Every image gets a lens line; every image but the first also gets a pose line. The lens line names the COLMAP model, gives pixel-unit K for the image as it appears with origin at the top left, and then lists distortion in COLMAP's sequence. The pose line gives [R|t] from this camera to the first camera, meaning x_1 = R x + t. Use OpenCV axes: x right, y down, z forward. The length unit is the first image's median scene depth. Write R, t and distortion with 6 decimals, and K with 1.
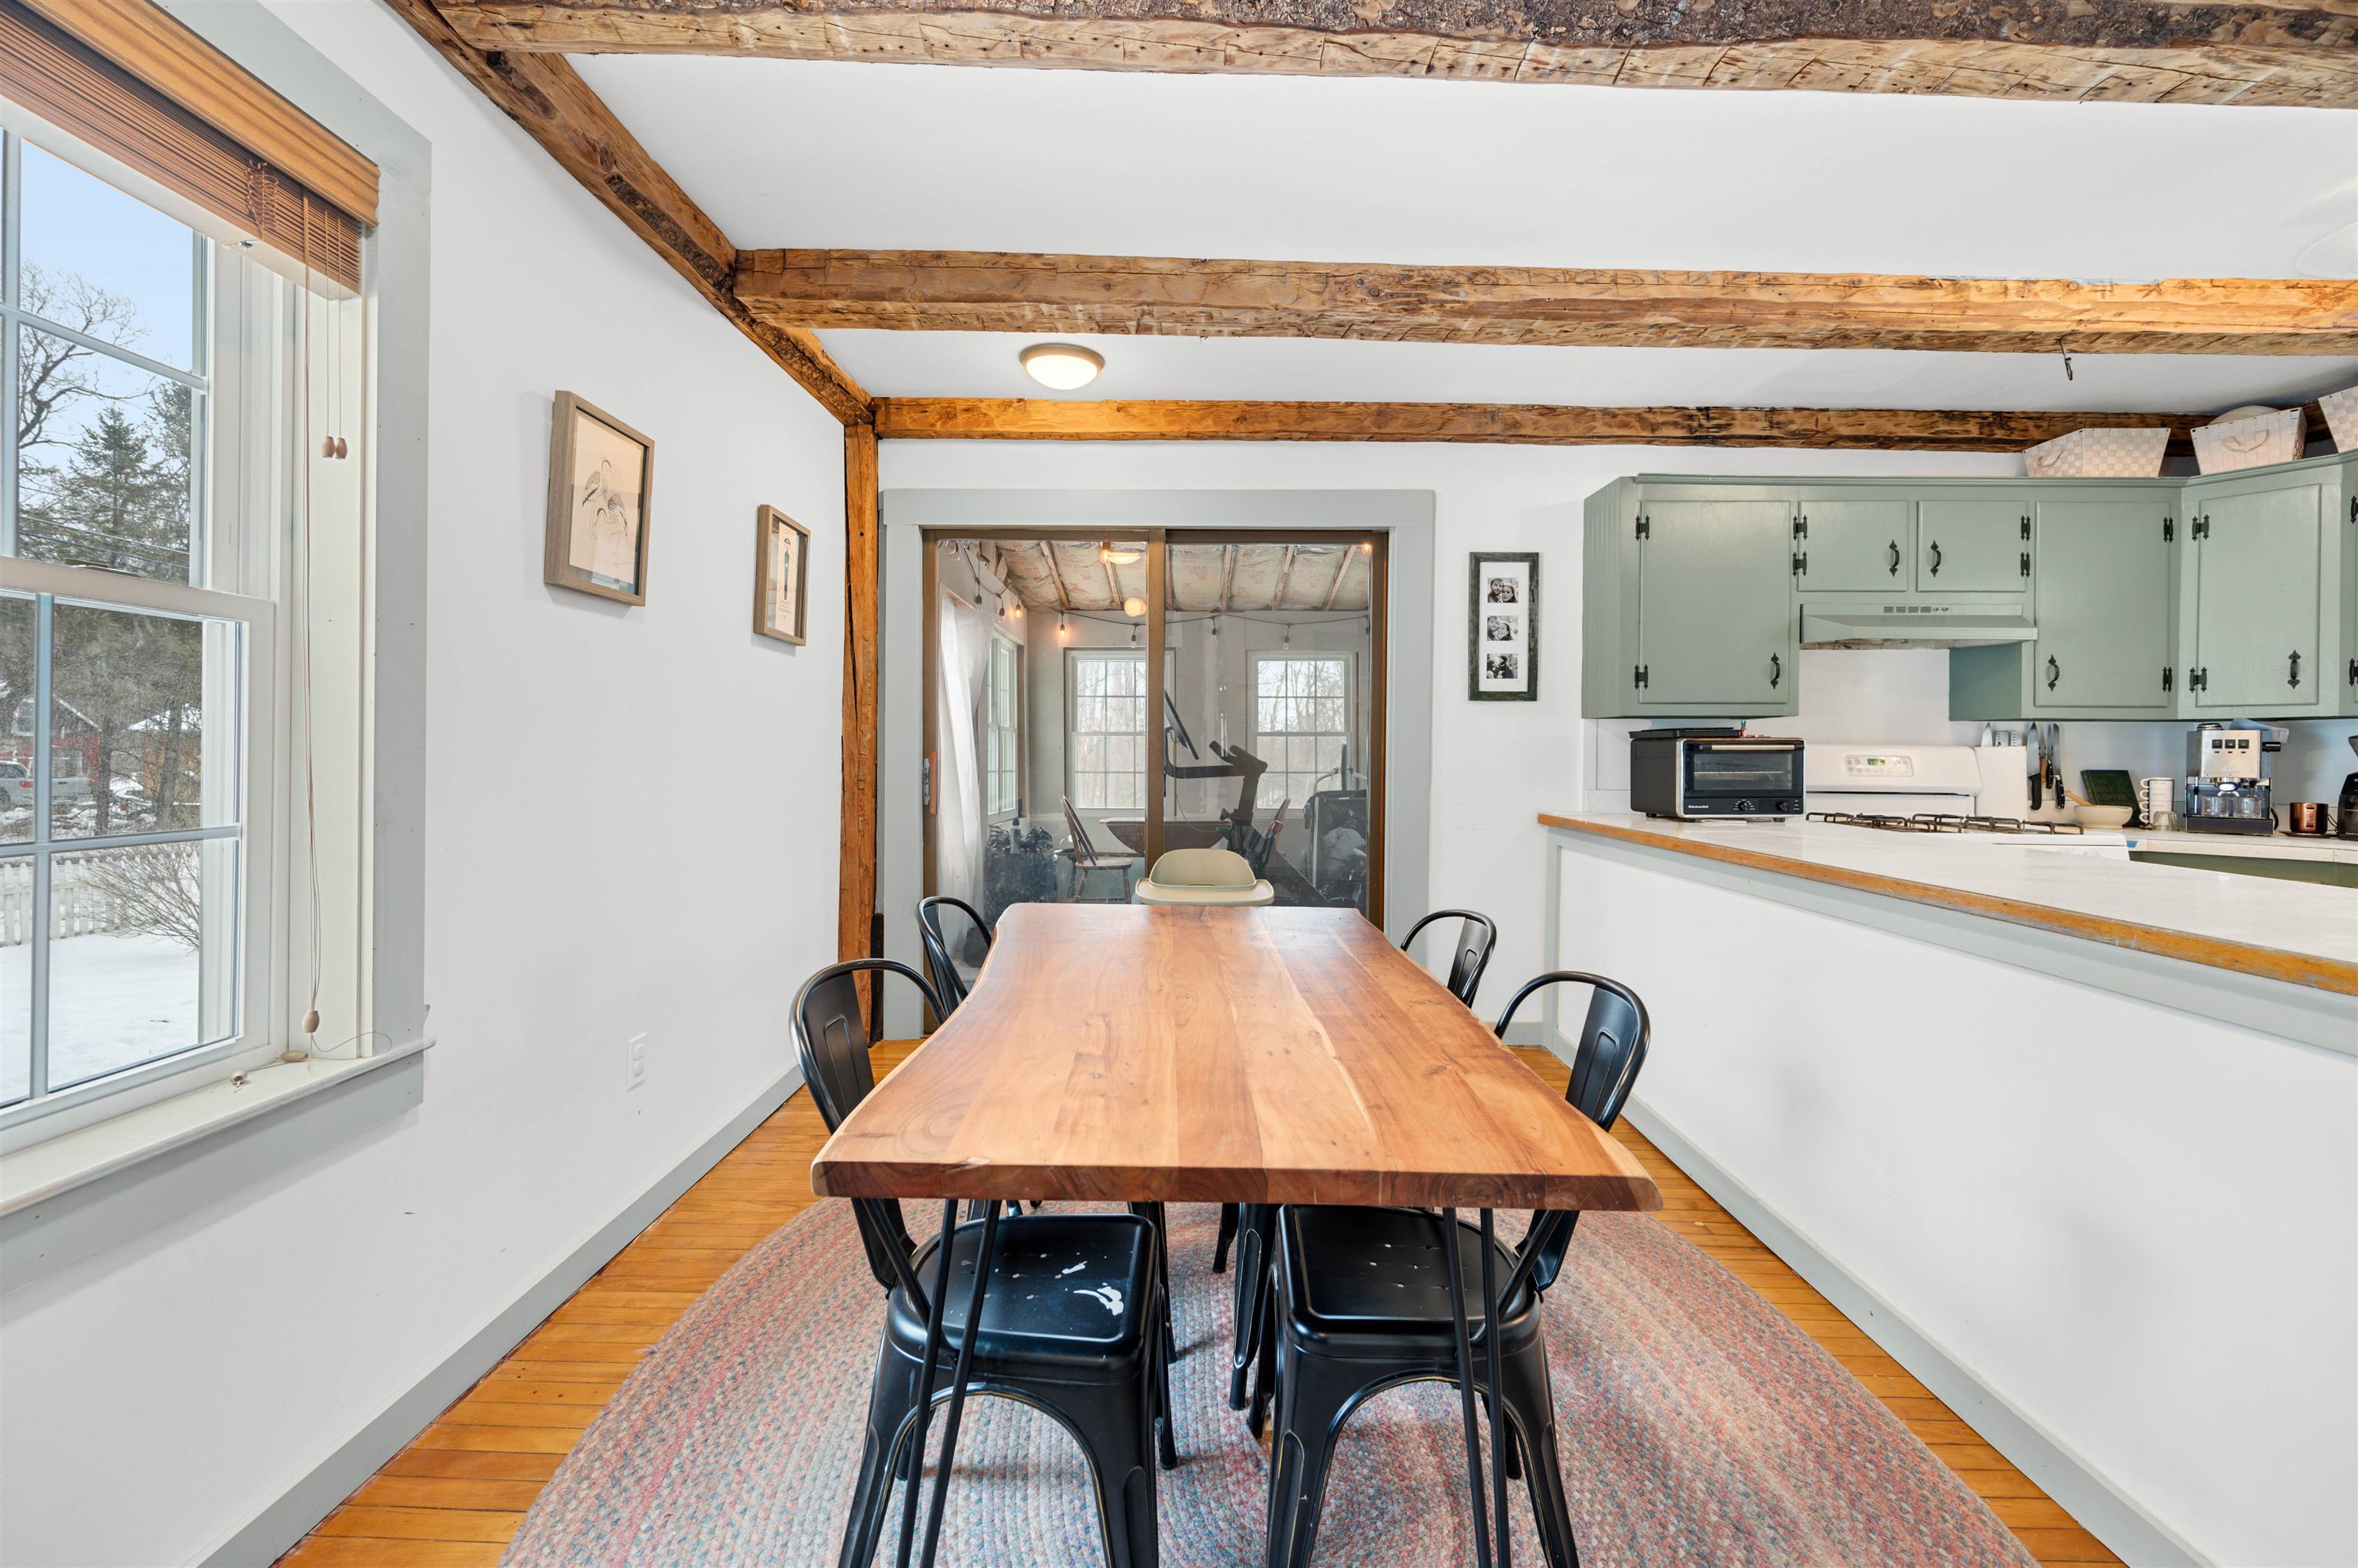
lens RADIAL K [[947.1, 0, 1182.2], [0, 947.1, 761.1], [0, 0, 1]] dist [-0.001968, -0.000501]
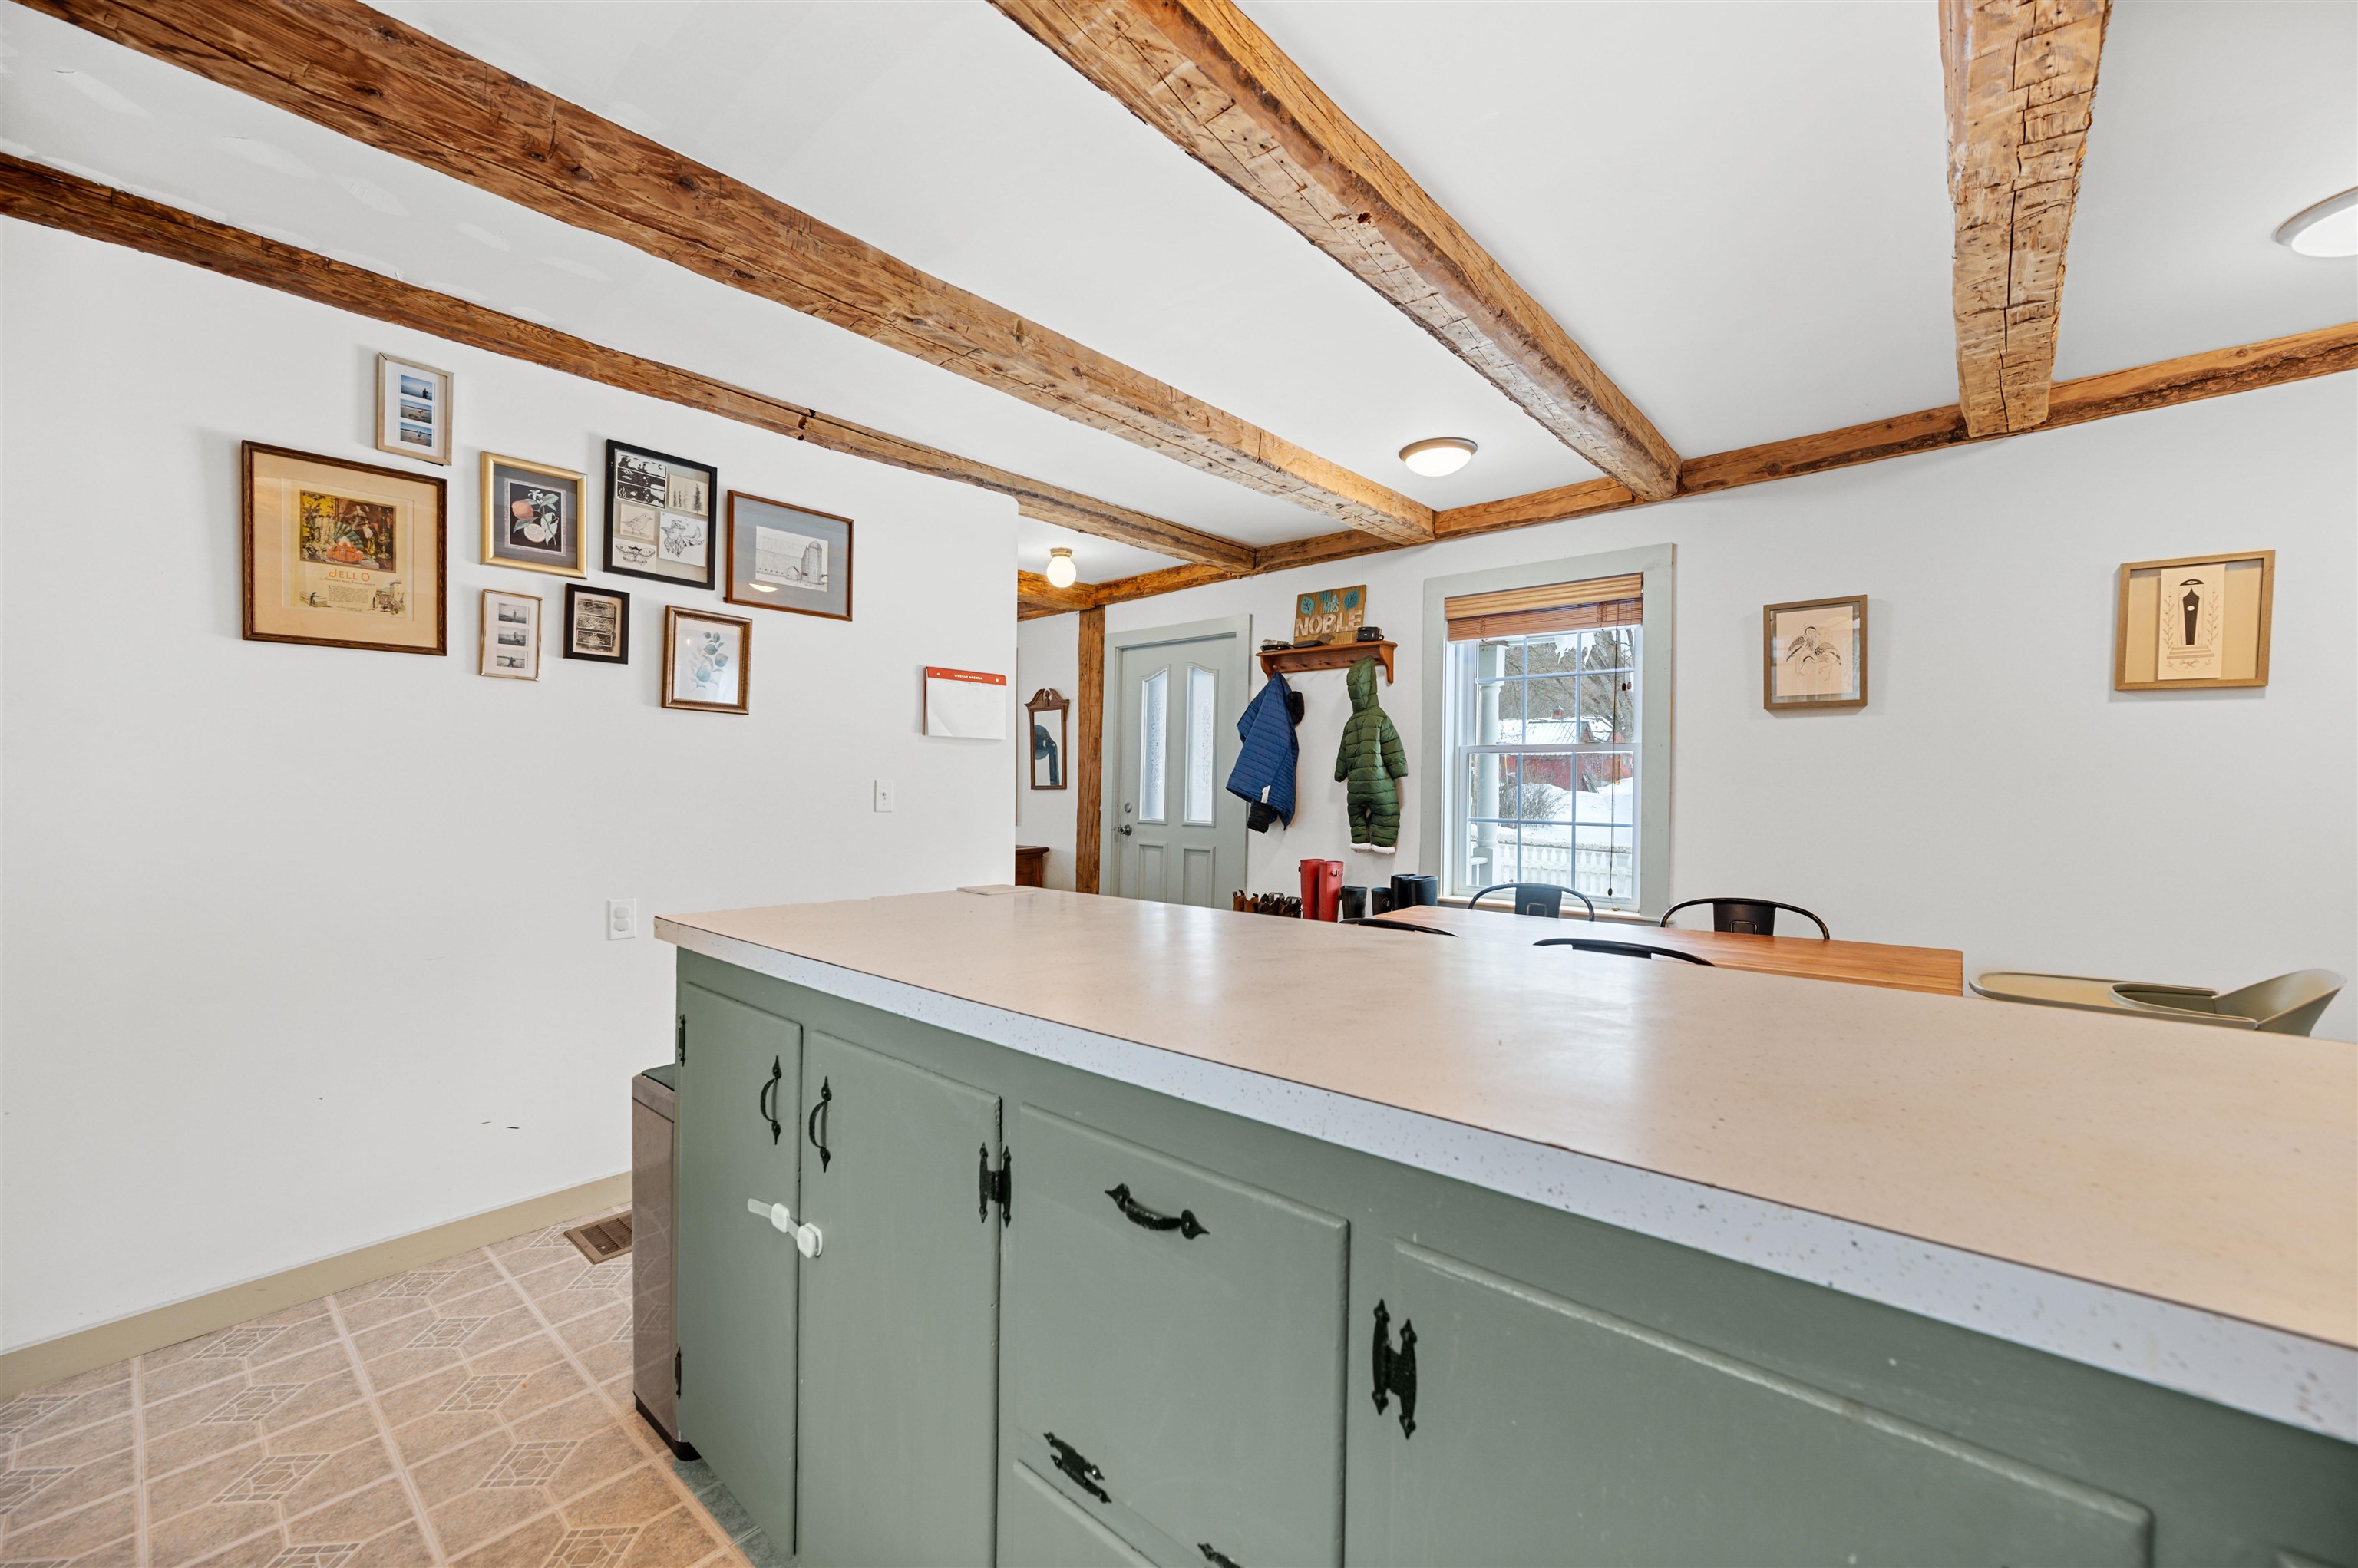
lens RADIAL K [[938.5, 0, 1177.1], [0, 938.5, 804.8], [0, 0, 1]] dist [-0.001410, -0.000204]
pose [[-0.648606, -0.007569, -0.761087, 0.818044], [-0.026781, 0.999558, 0.012883, 0.005571], [0.760653, 0.028739, -0.648522, 0.718351]]
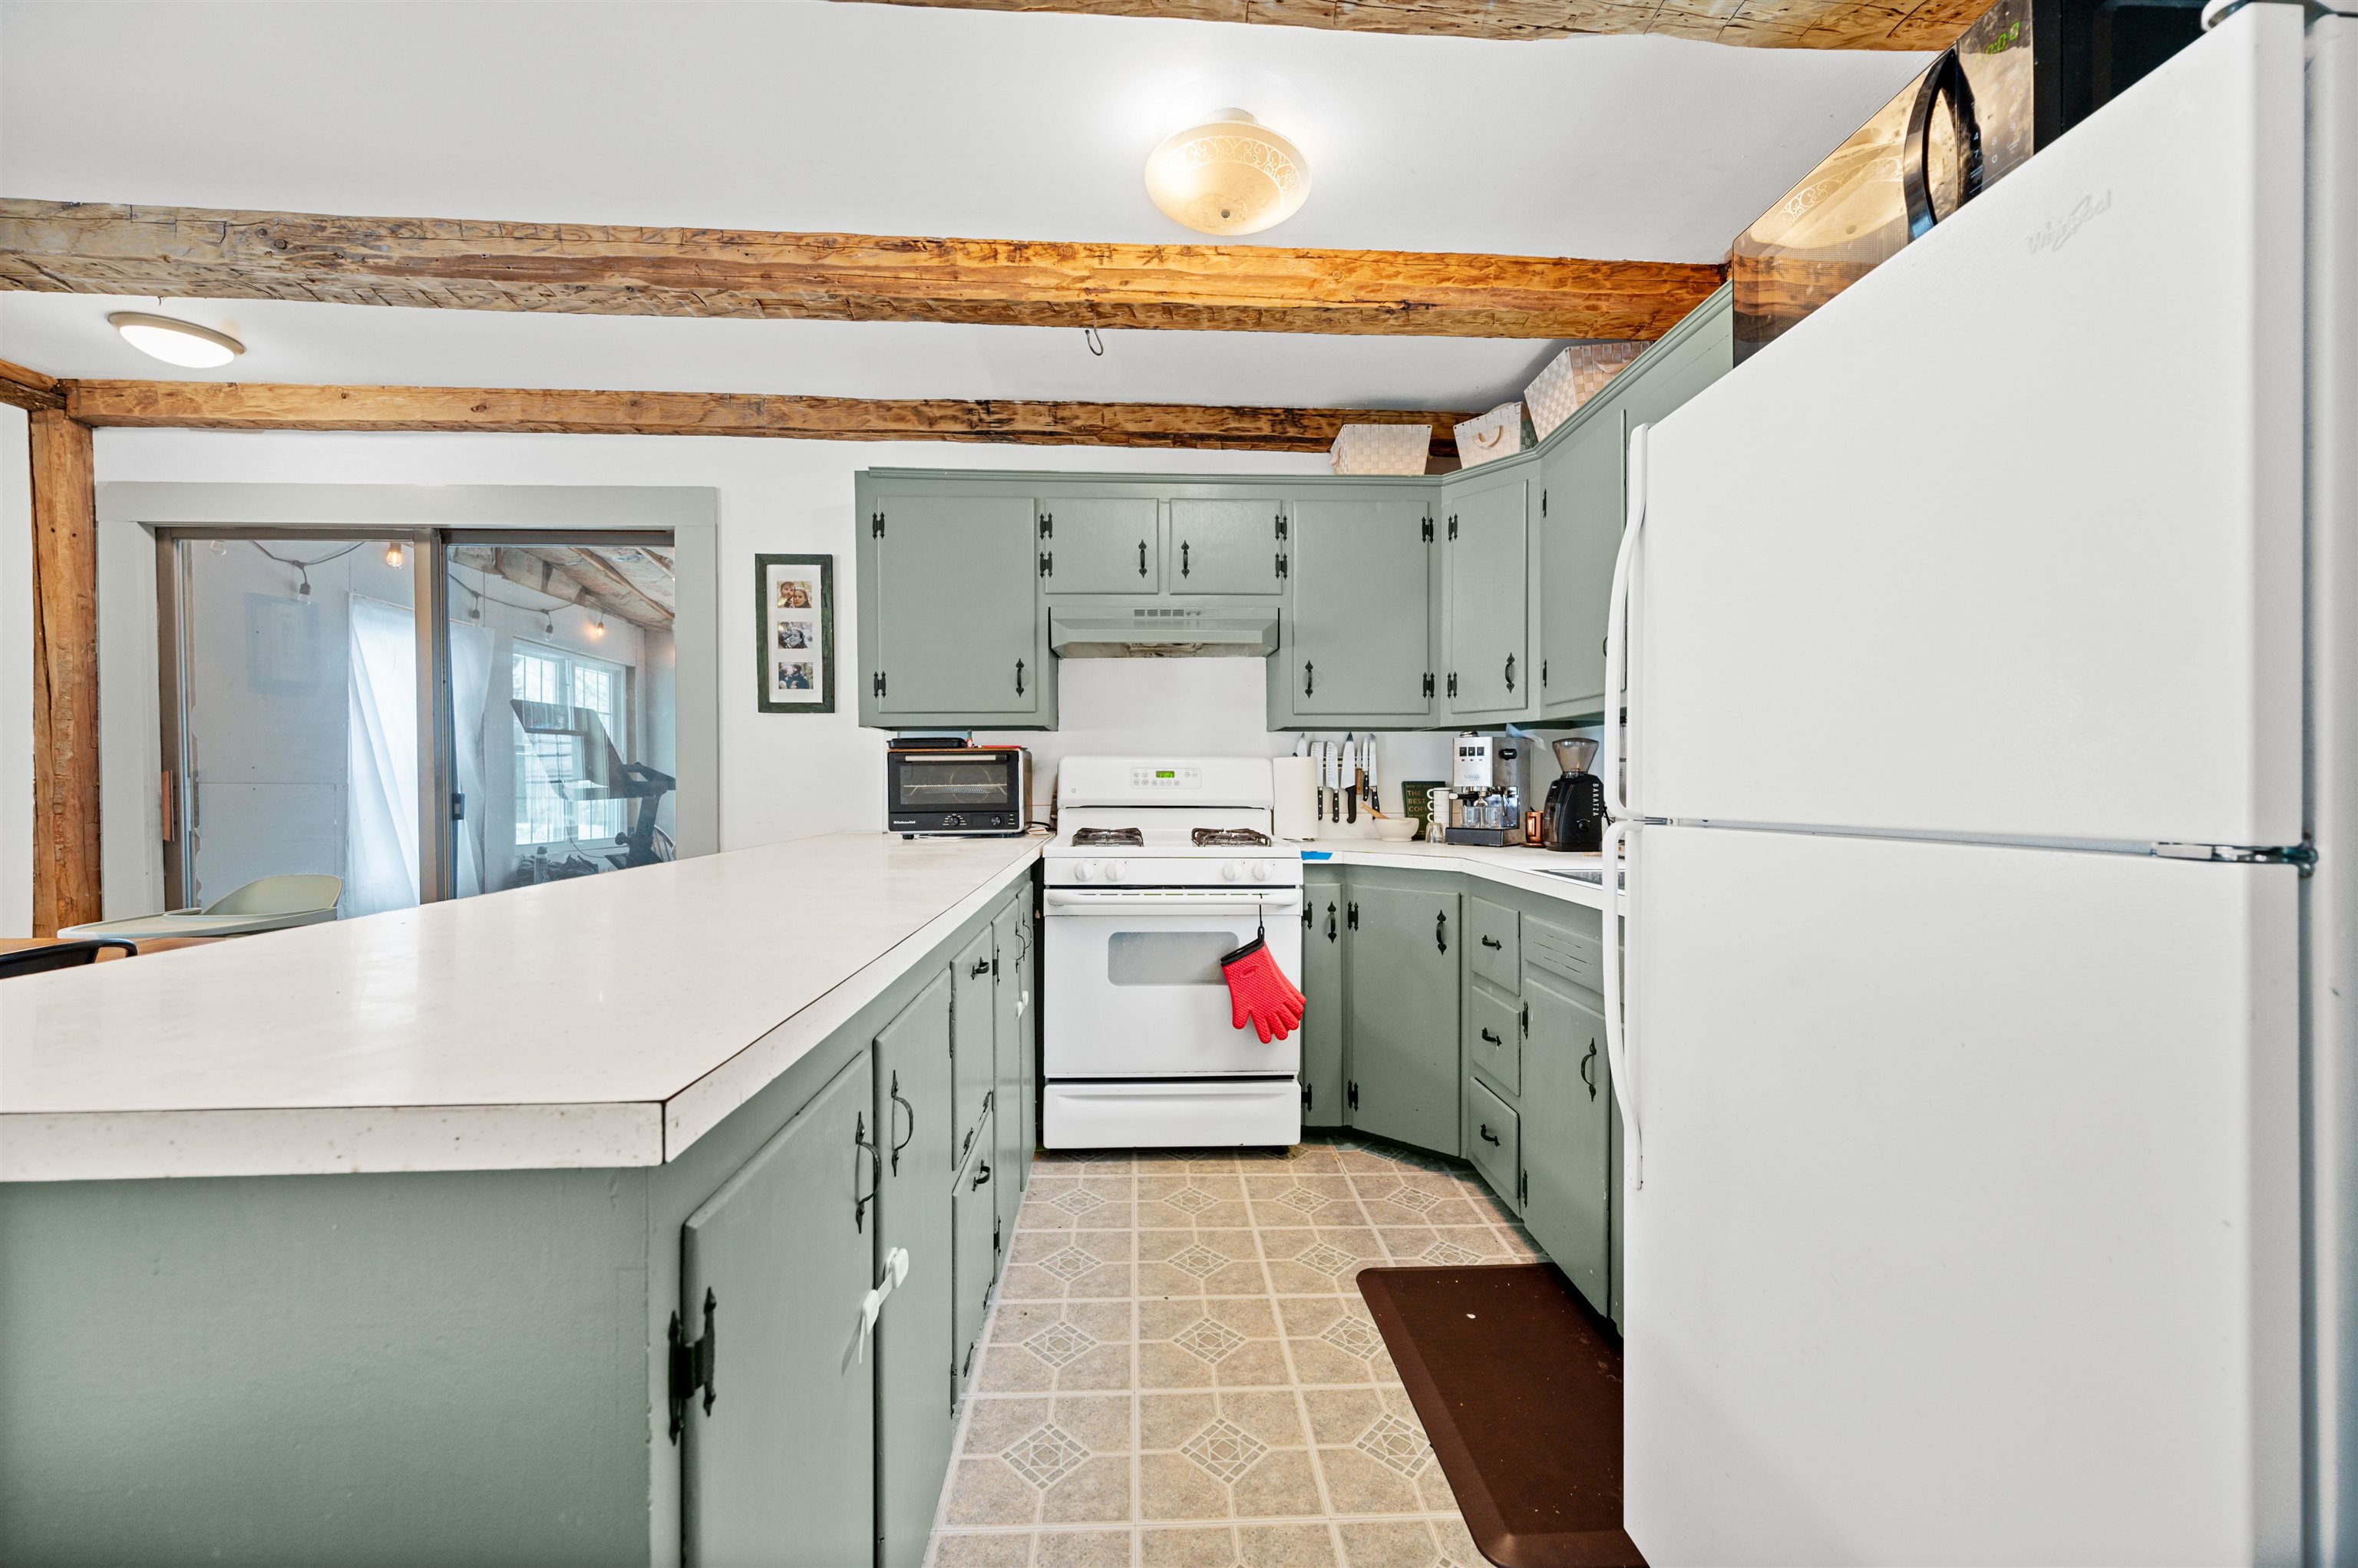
lens RADIAL K [[932.8, 0, 1179.0], [0, 932.8, 784.0], [0, 0, 1]] dist [-0.003124, 0.000278]
pose [[0.998577, -0.008259, 0.052677, 0.695326], [0.008565, 0.999948, -0.005593, 0.015981], [-0.052628, 0.006036, 0.998596, 0.062169]]
